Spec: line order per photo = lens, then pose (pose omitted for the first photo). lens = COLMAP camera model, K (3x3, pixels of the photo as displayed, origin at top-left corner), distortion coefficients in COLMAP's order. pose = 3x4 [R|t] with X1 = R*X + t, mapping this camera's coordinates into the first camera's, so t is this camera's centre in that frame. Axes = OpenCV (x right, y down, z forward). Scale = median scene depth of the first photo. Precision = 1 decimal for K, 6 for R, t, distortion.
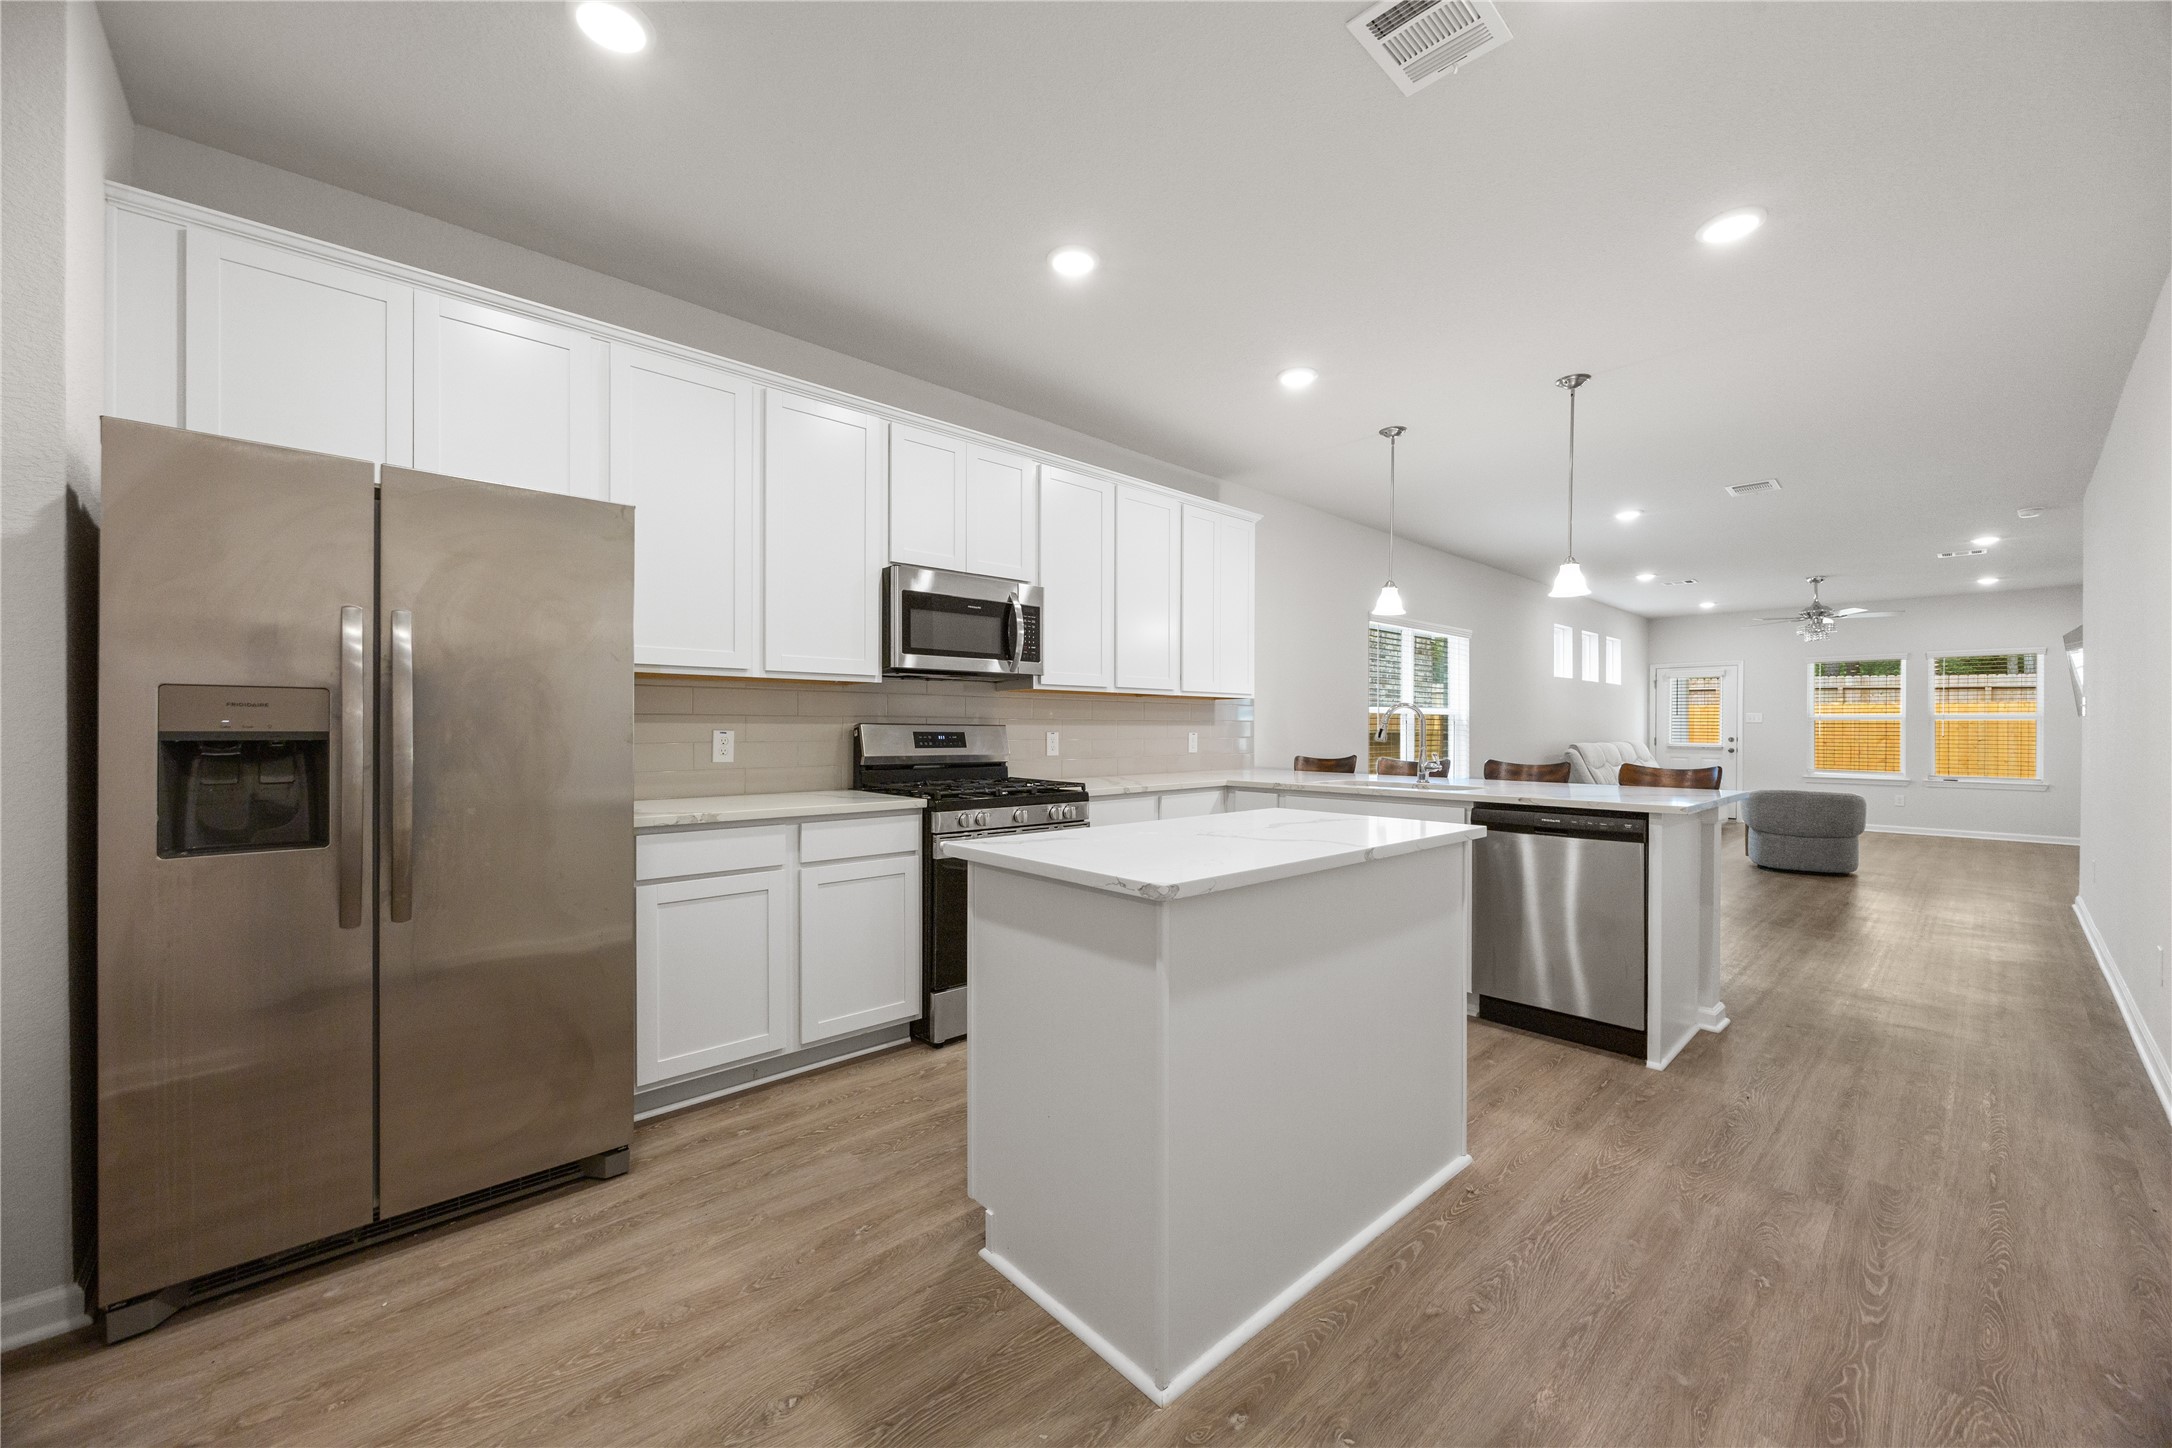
lens RADIAL K [[823.2, 0, 1105.7], [0, 823.2, 726.5], [0, 0, 1]] dist [-0.002291, -0.000349]
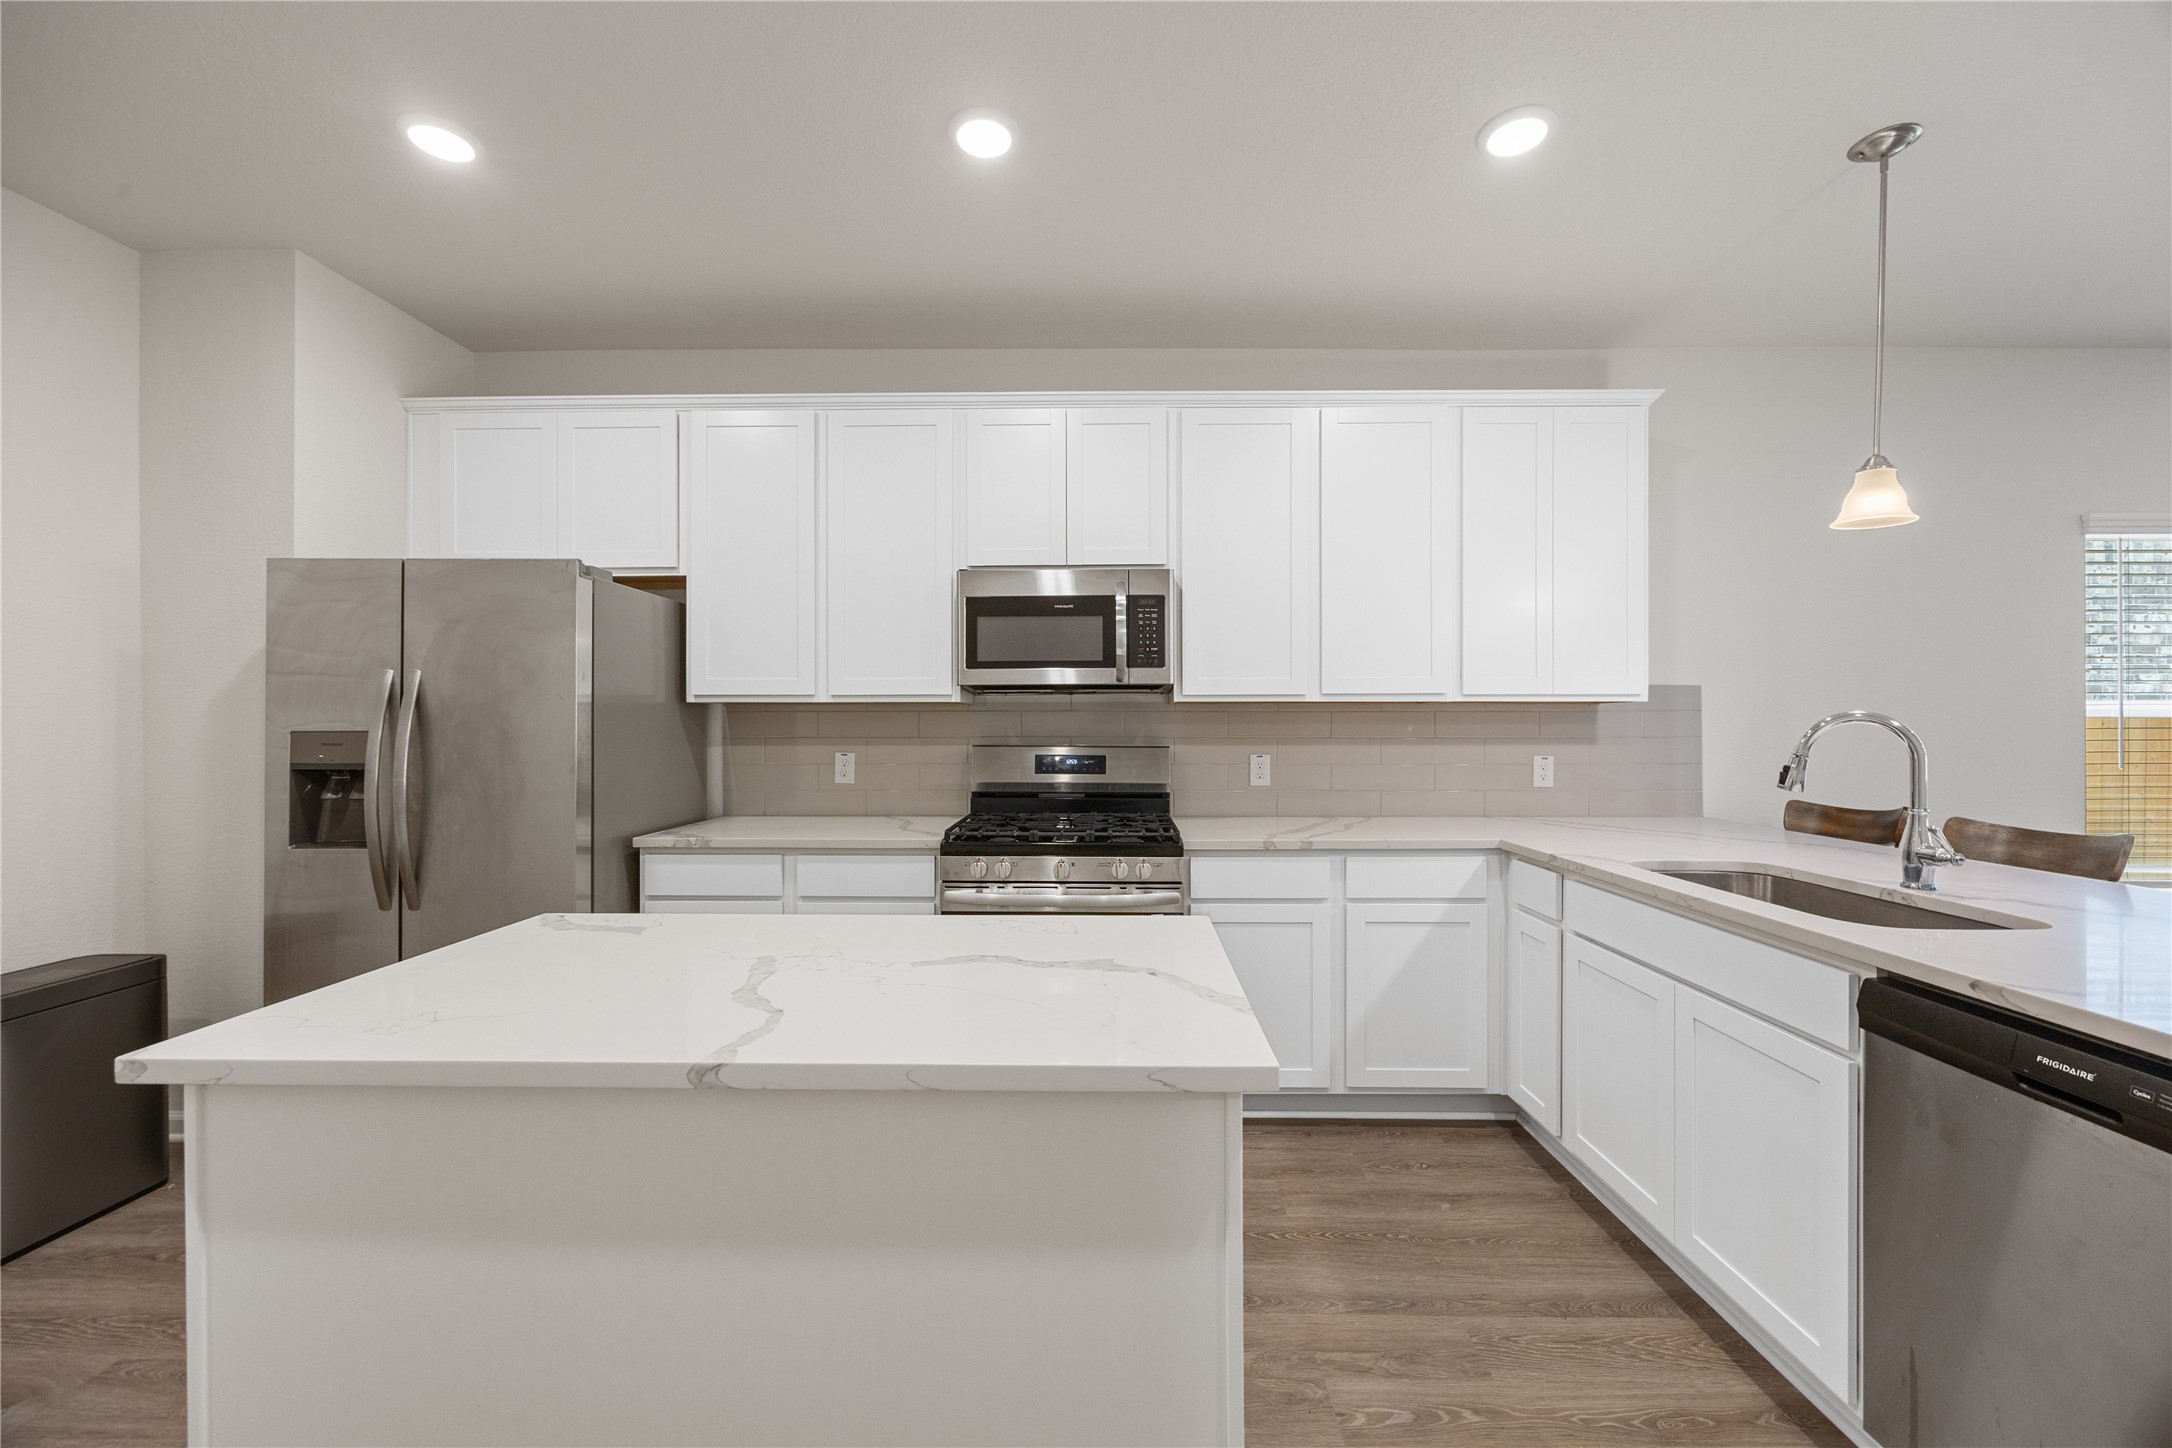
lens RADIAL K [[823.2, 0, 1105.7], [0, 823.2, 726.5], [0, 0, 1]] dist [-0.002291, -0.000349]
pose [[0.728451, -0.001223, -0.685097, 0.423831], [0.004321, 0.999987, 0.002809, -0.026002], [0.685084, -0.005007, 0.728447, 0.414045]]
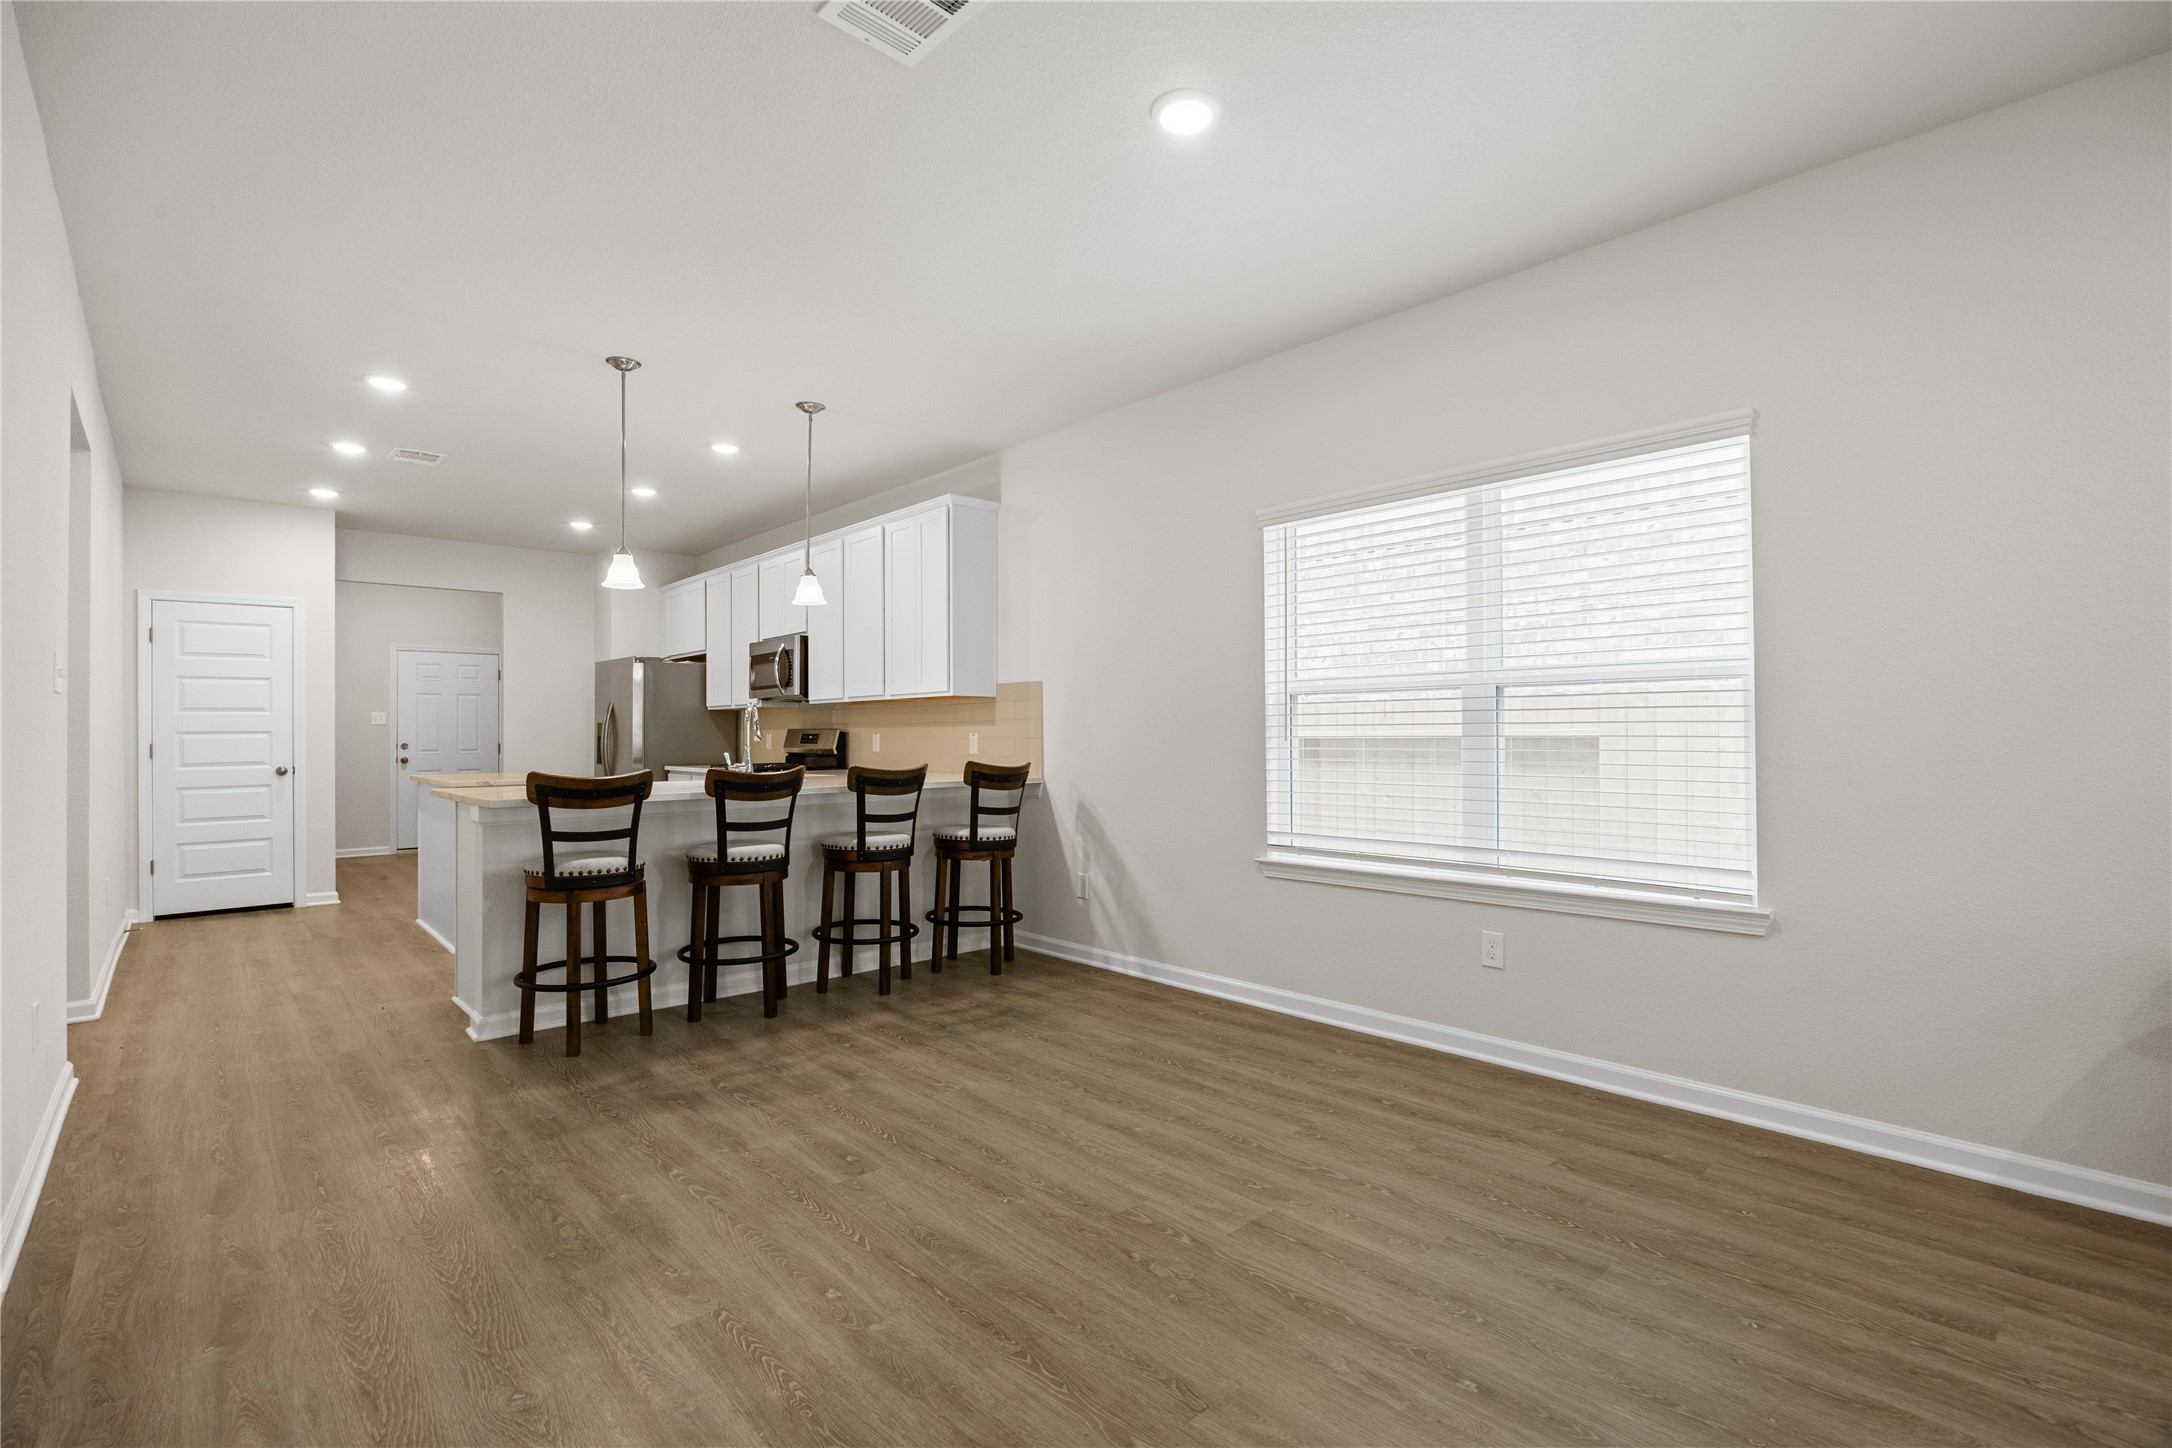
lens RADIAL K [[977.0, 0, 1086.0], [0, 977.0, 724.0], [0, 0, 1]] dist [0.000016, -0.000085]
pose [[0.003275, -0.010813, -0.999936, 1.760944], [0.011598, 0.999875, -0.010775, 0.015576], [0.999927, -0.011562, 0.003400, 1.586344]]
